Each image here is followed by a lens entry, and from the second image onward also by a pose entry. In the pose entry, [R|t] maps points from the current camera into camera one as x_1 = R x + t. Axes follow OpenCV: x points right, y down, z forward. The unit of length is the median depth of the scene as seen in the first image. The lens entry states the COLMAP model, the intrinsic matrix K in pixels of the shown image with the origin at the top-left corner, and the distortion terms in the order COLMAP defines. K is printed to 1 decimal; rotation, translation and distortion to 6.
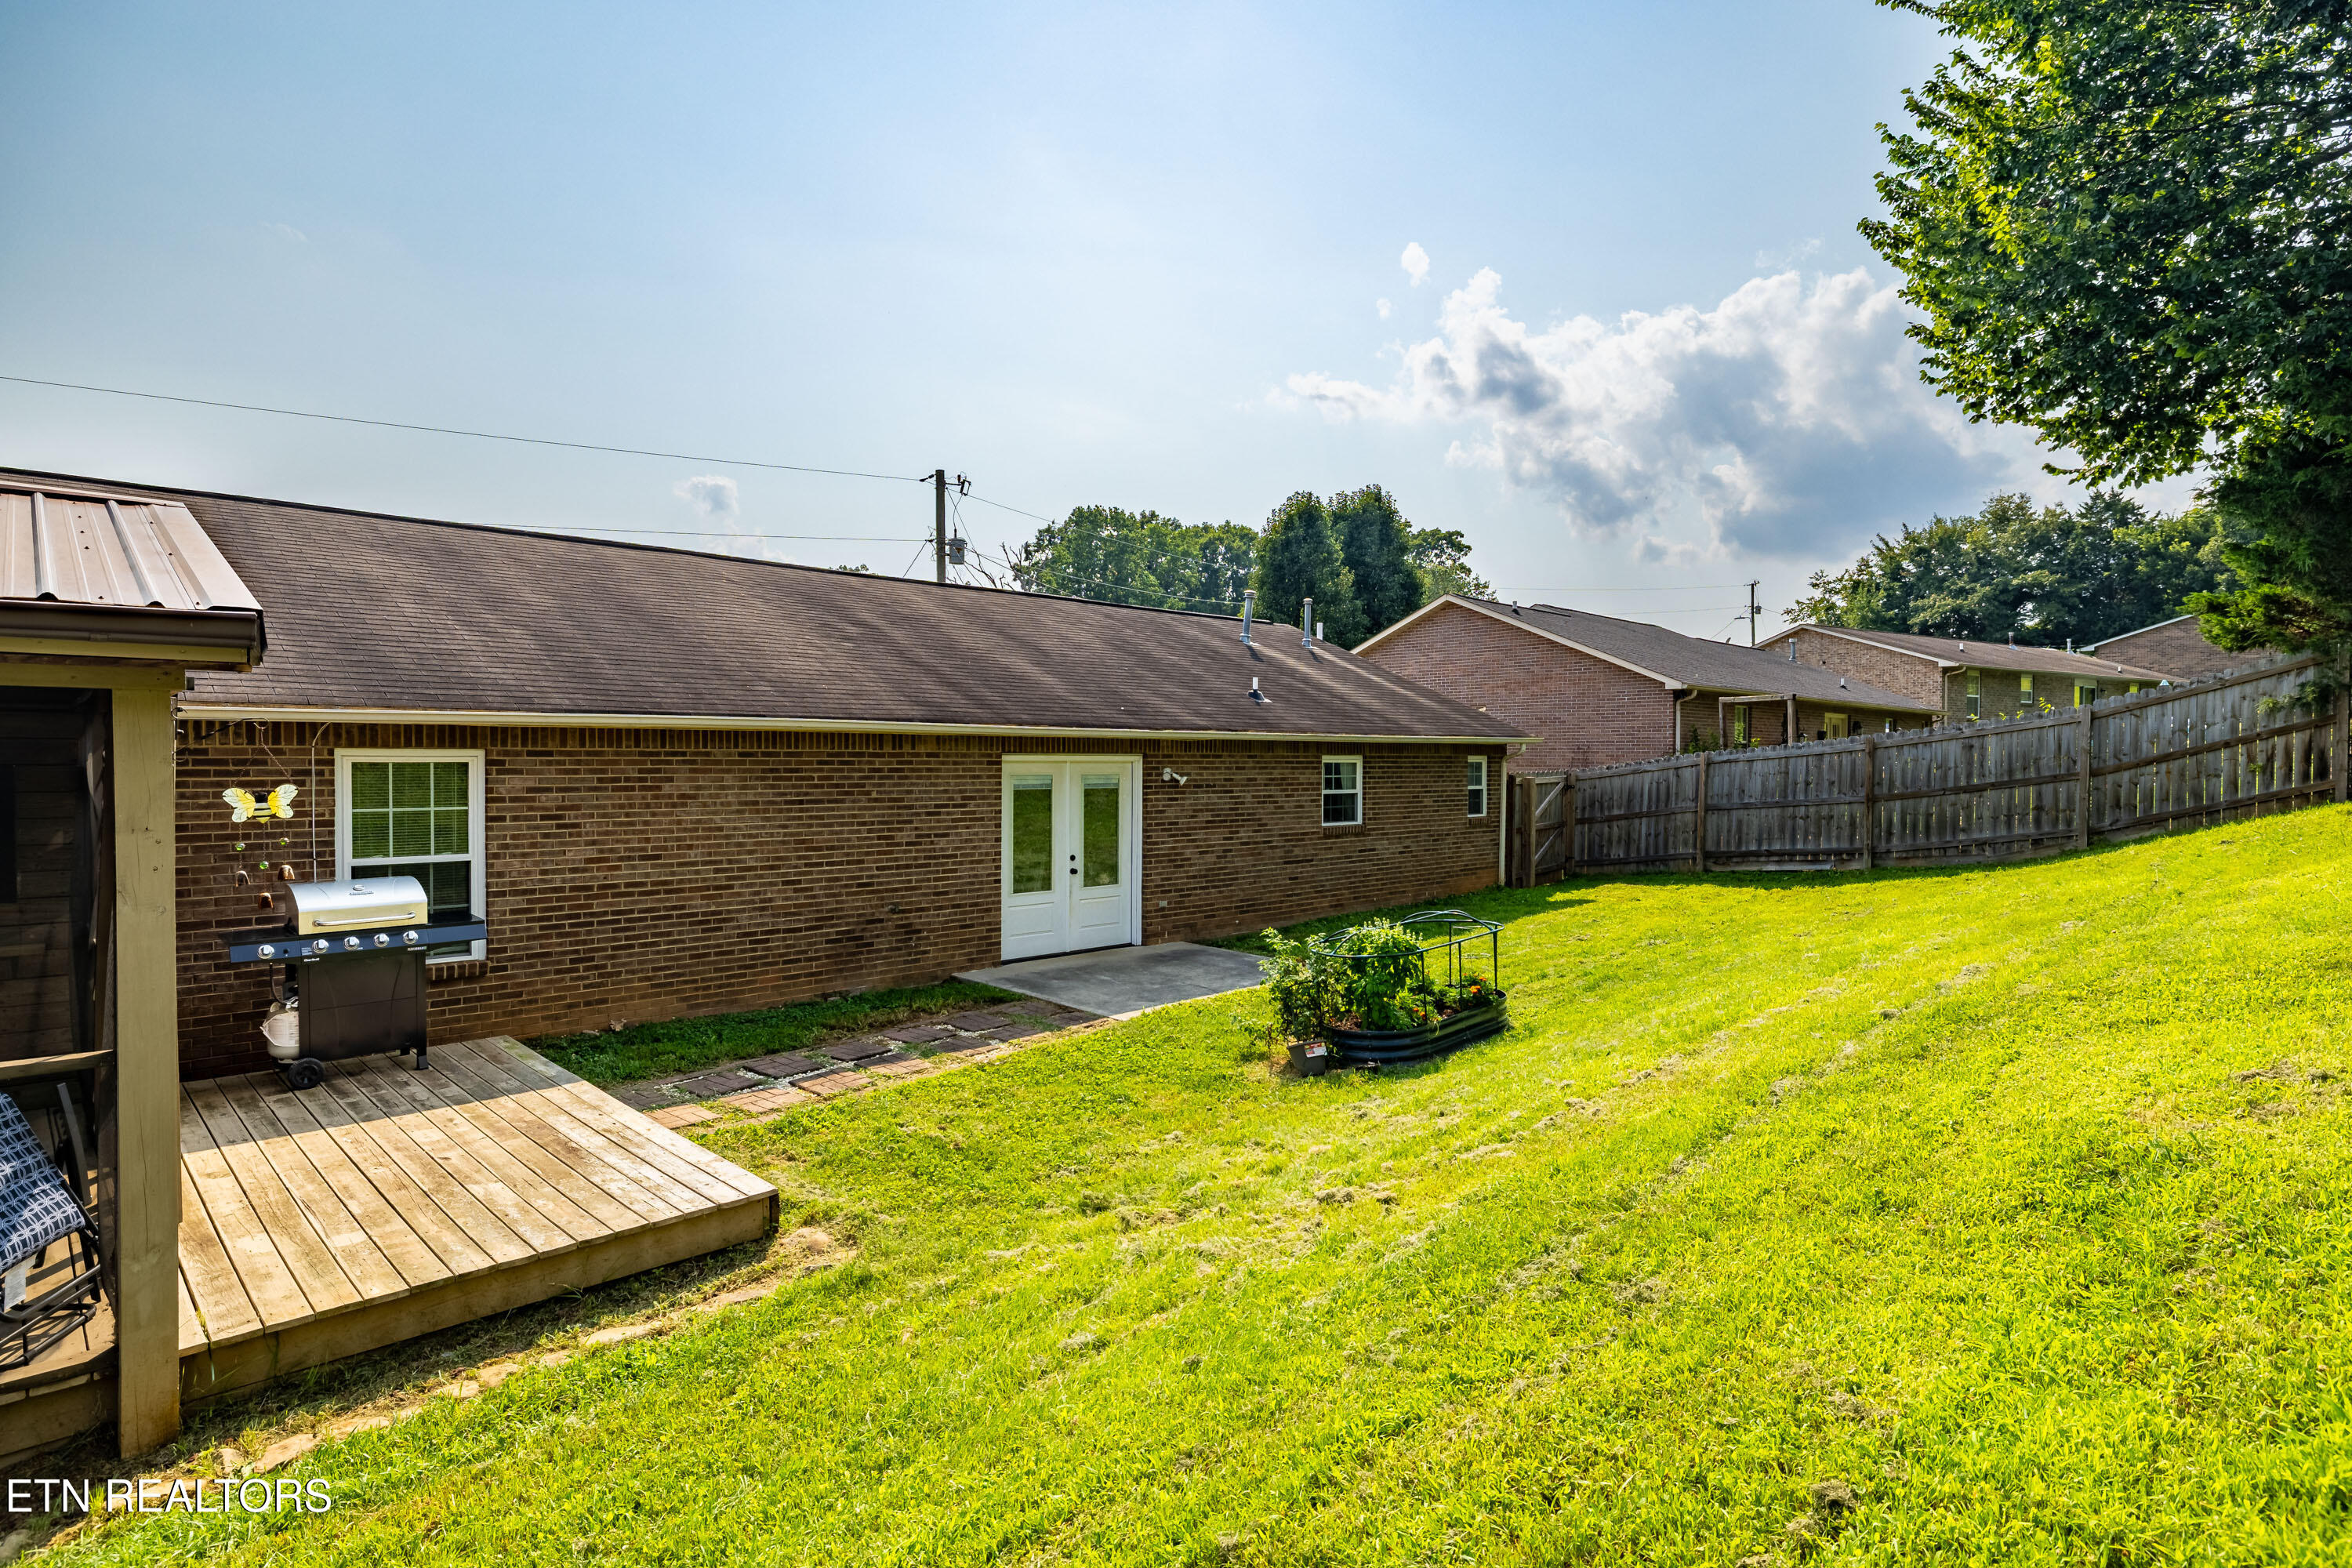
lens RADIAL K [[1207.0, 0, 1174.9], [0, 1207.0, 773.2], [0, 0, 1]] dist [-0.003164, -0.000412]
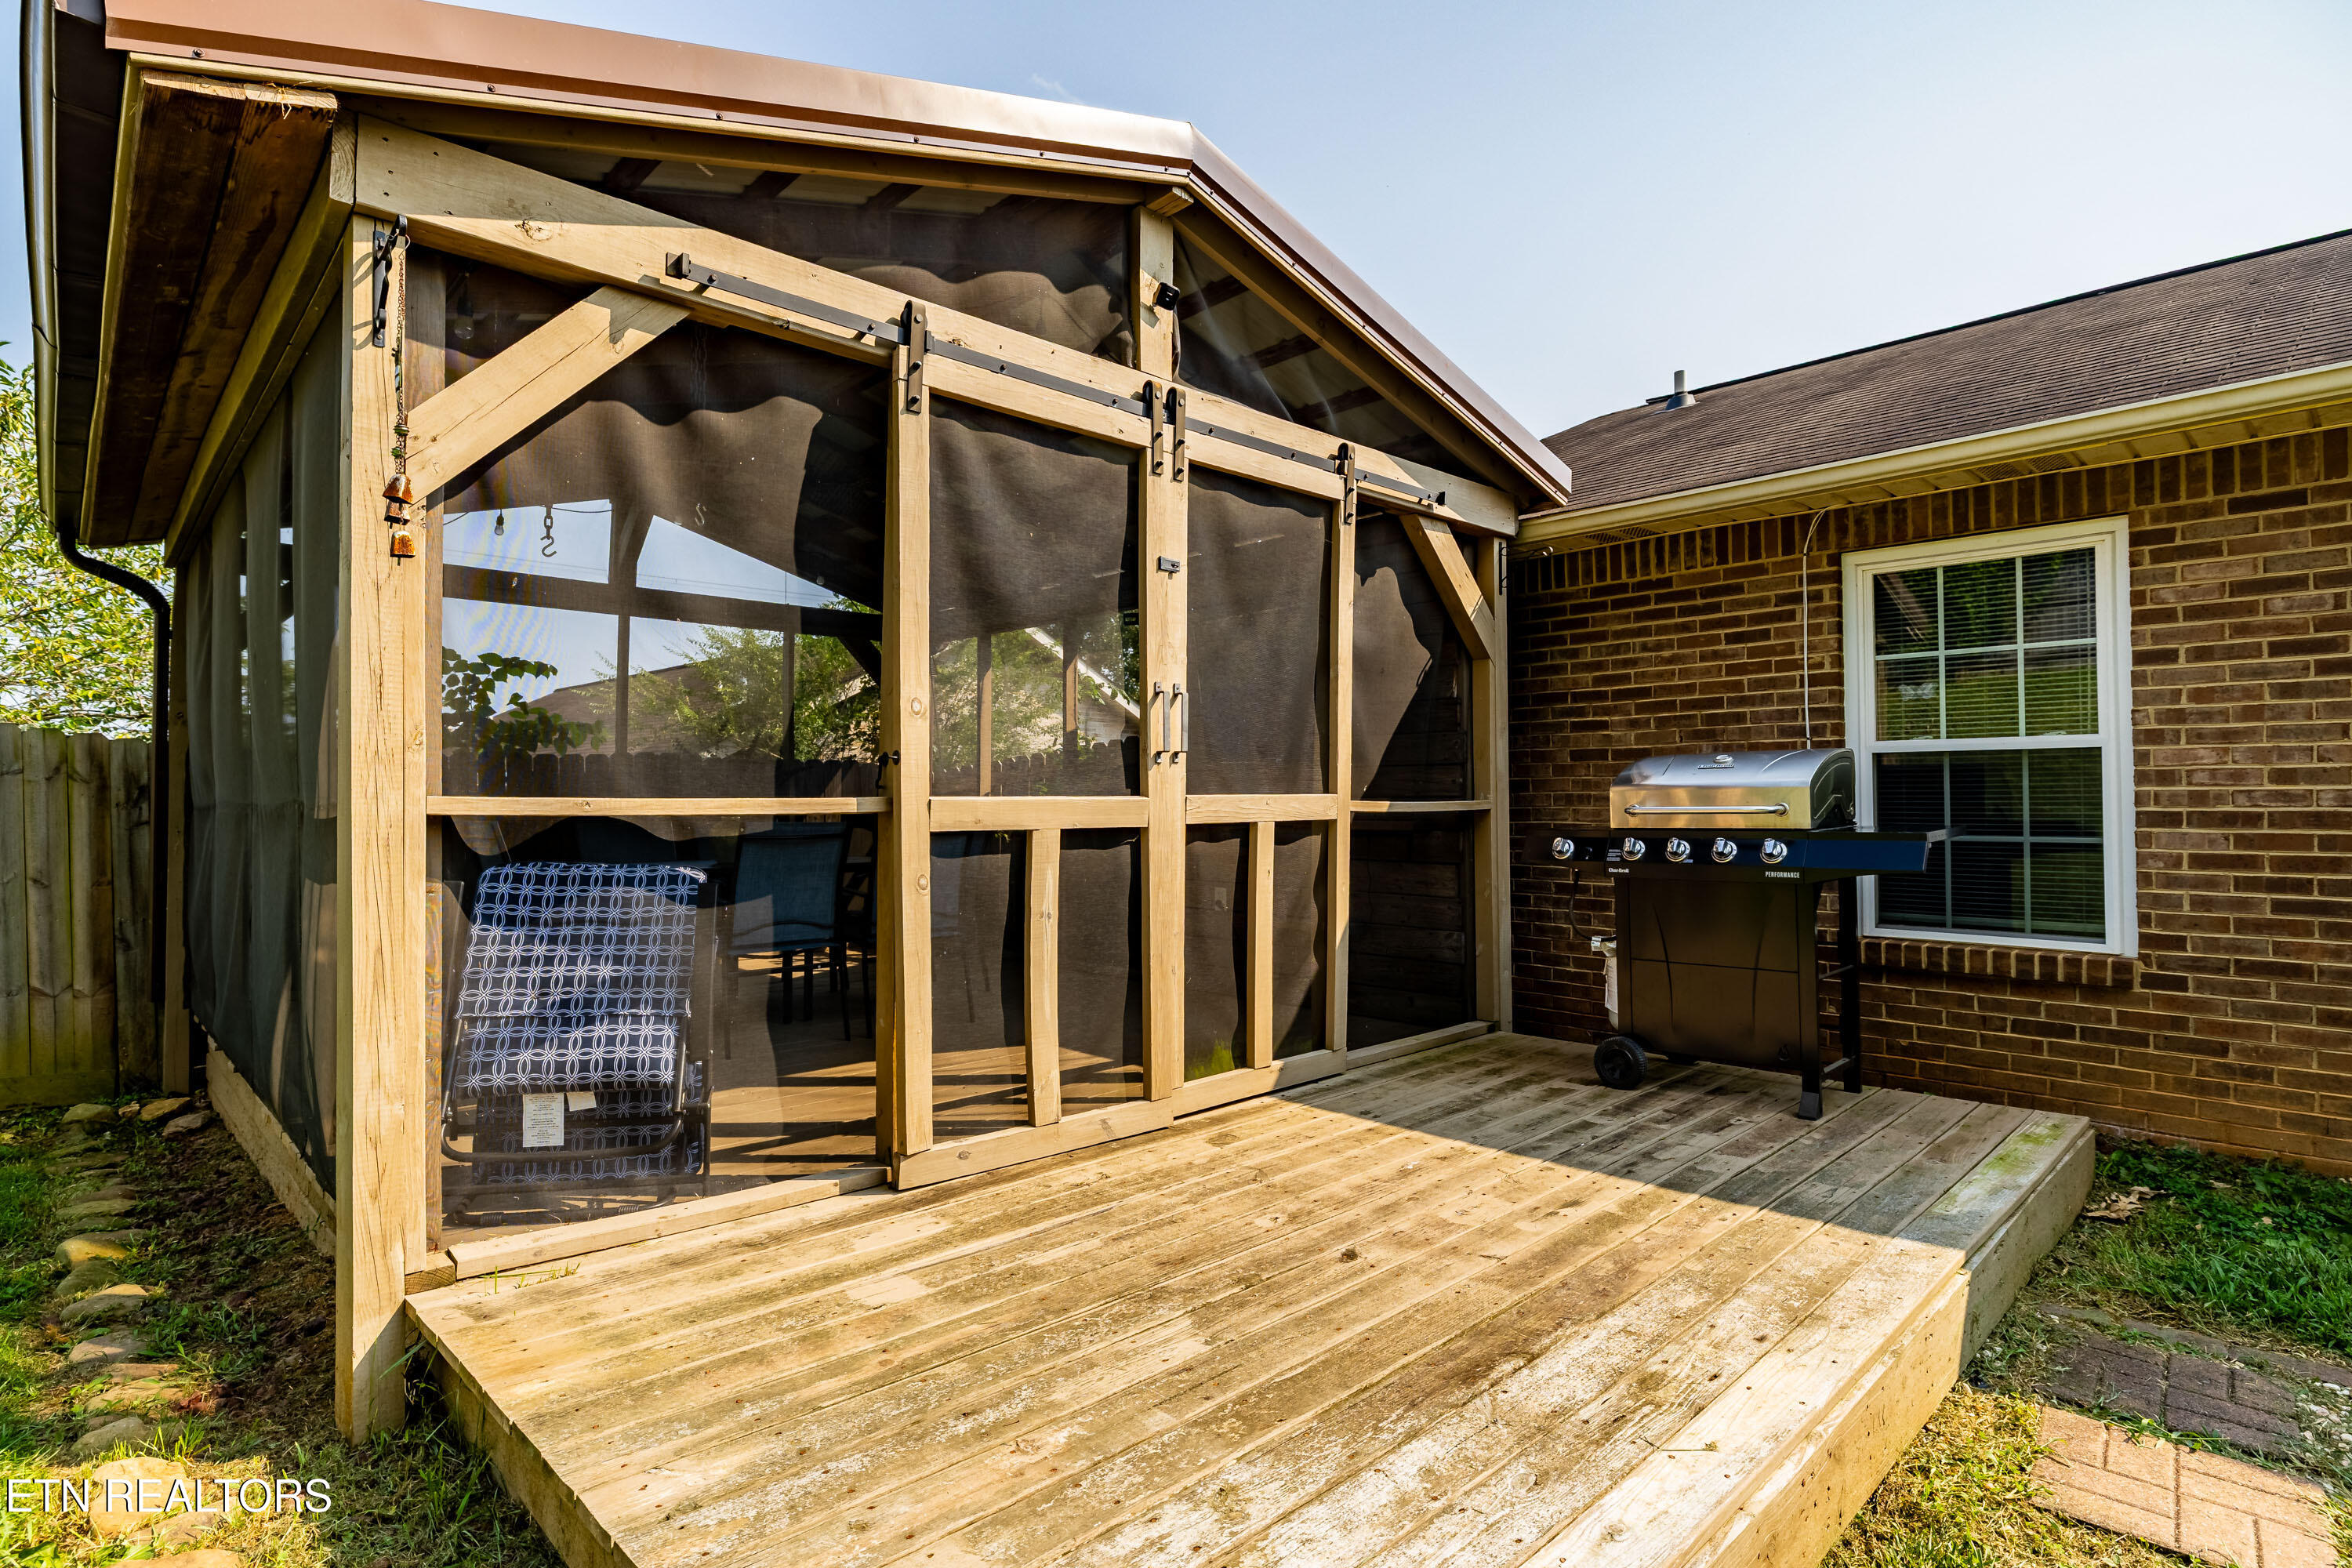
lens RADIAL K [[1200.4, 0, 1164.1], [0, 1200.4, 776.0], [0, 0, 1]] dist [-0.003408, 0.000819]
pose [[-0.007866, -0.025613, -0.999641, -0.096754], [-0.012644, 0.999595, -0.025512, 0.099313], [0.999889, 0.012439, -0.008187, 0.614912]]
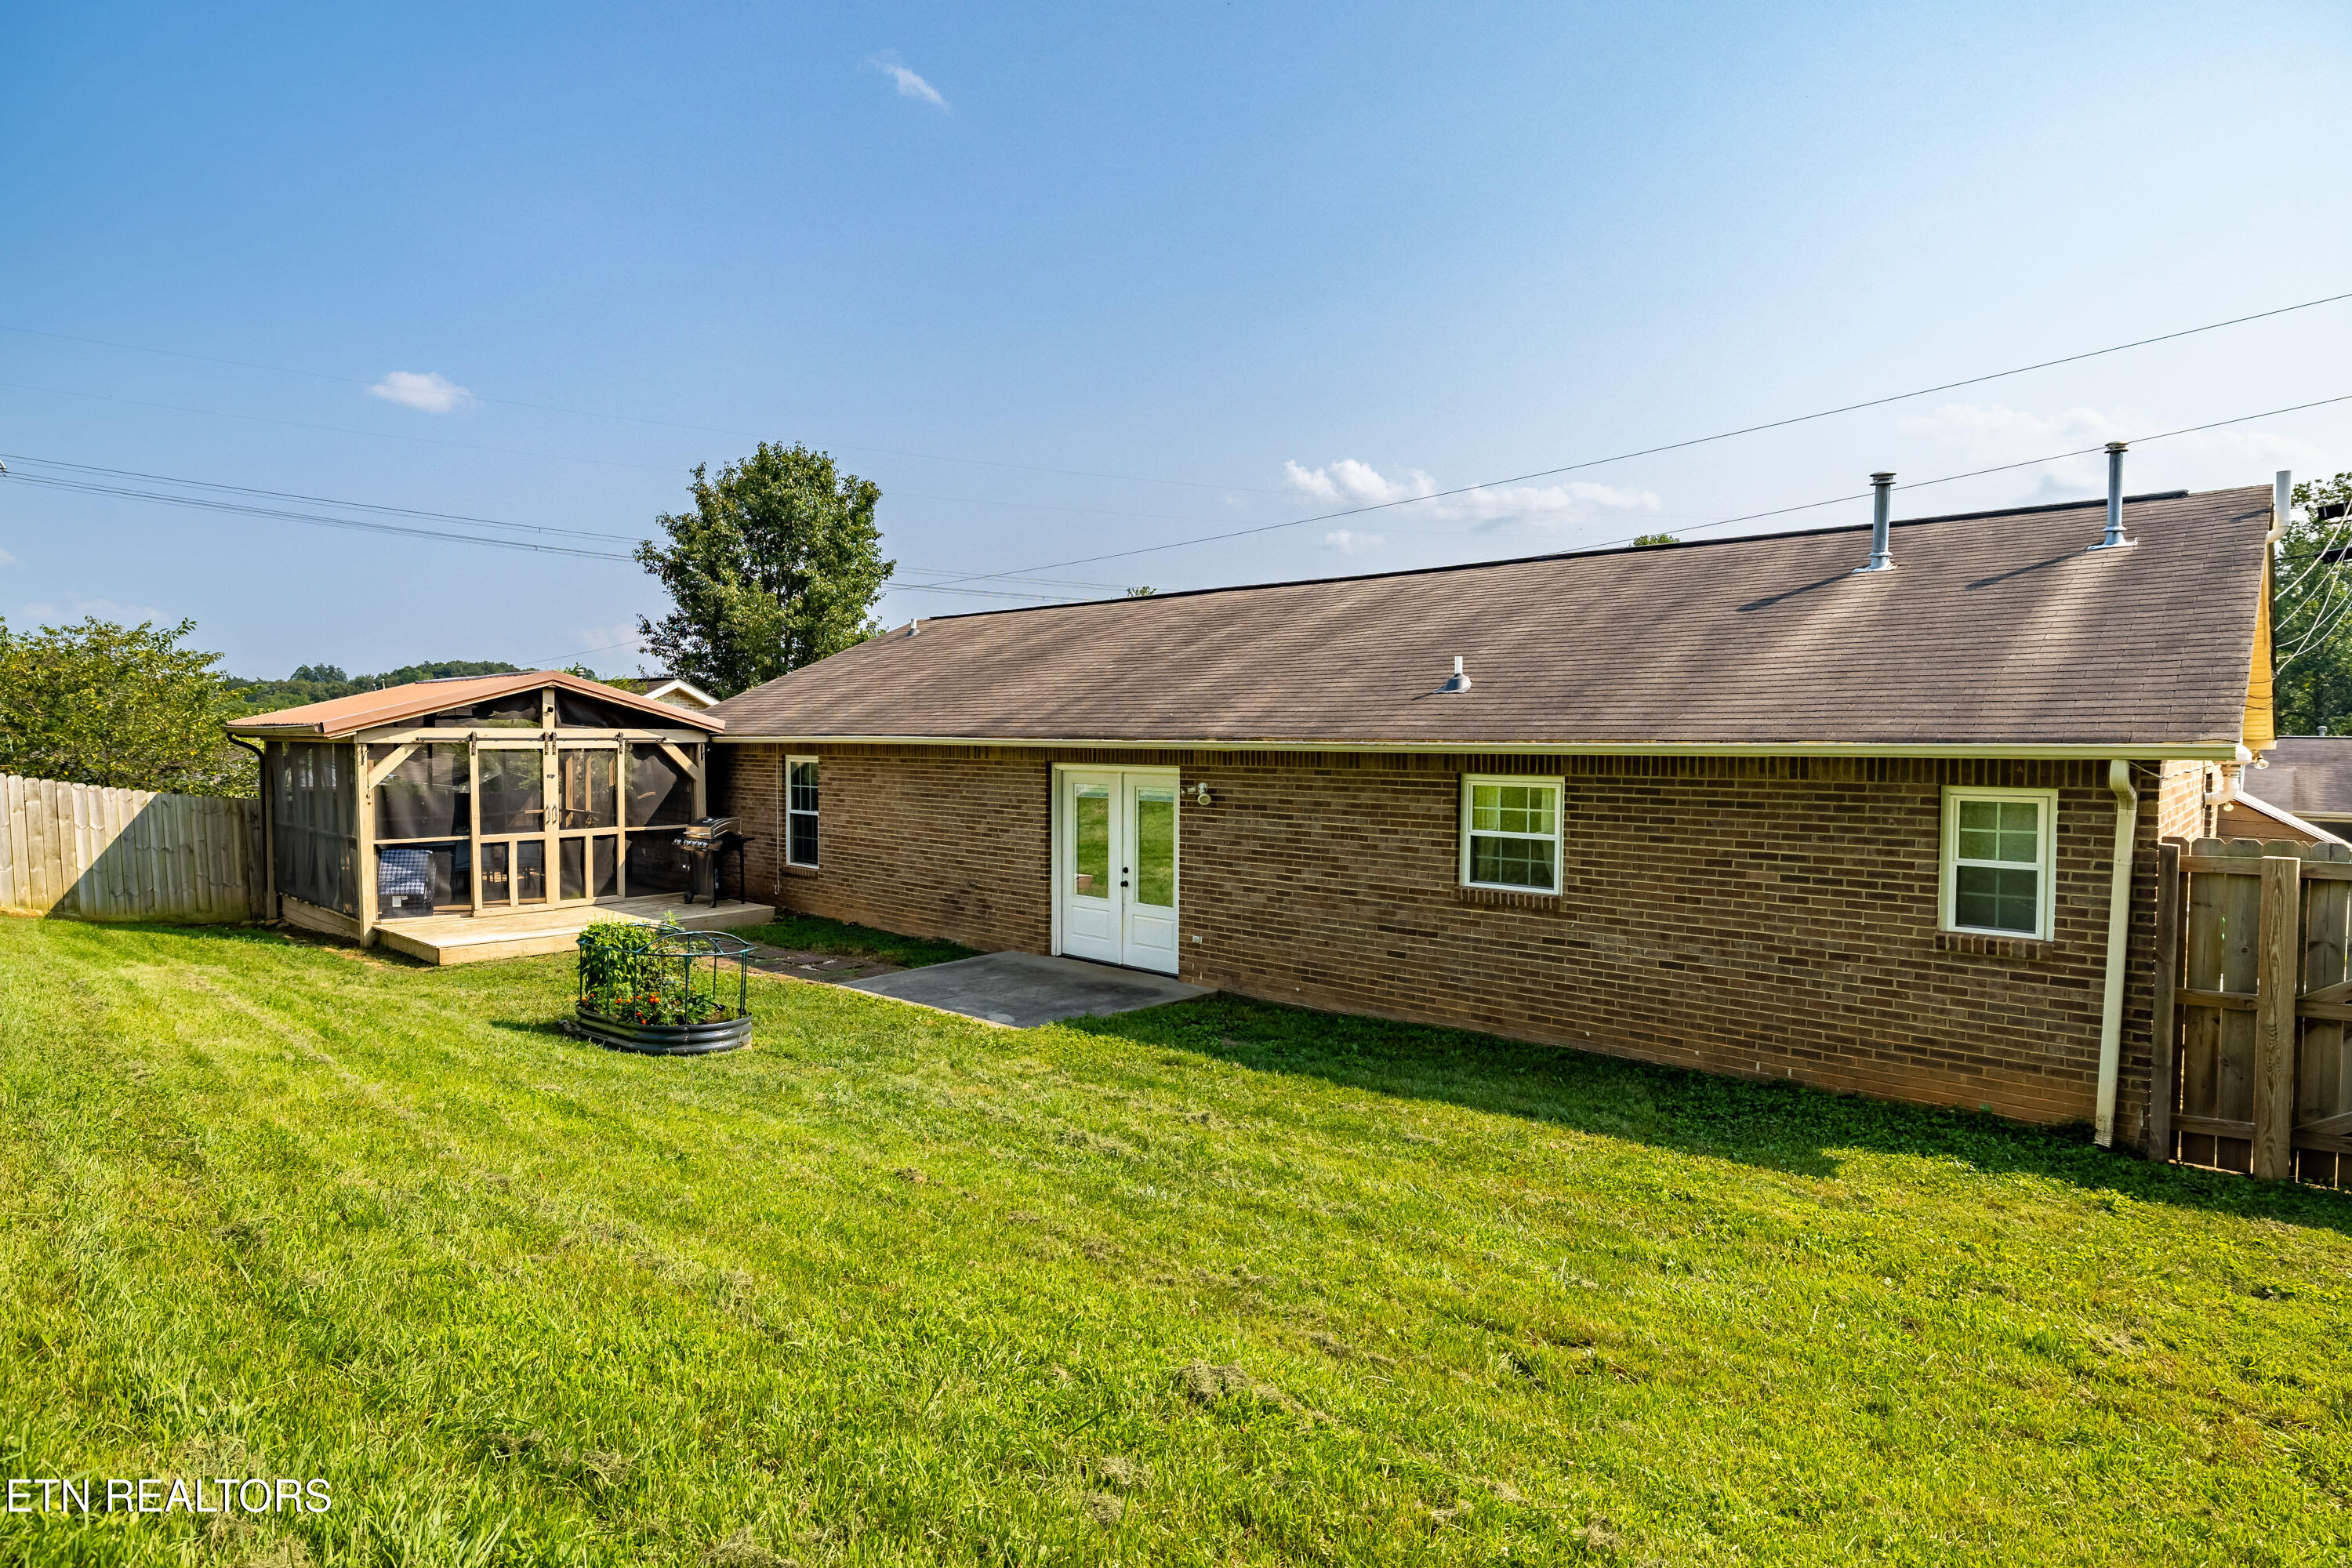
lens RADIAL K [[1200.4, 0, 1141.4], [0, 1200.4, 776.7], [0, 0, 1]] dist [-0.003408, 0.000819]
pose [[0.059053, 0.030166, -0.997799, 1.271664], [-0.017084, 0.999427, 0.029204, -0.049670], [0.998109, 0.015321, 0.059534, 1.363264]]
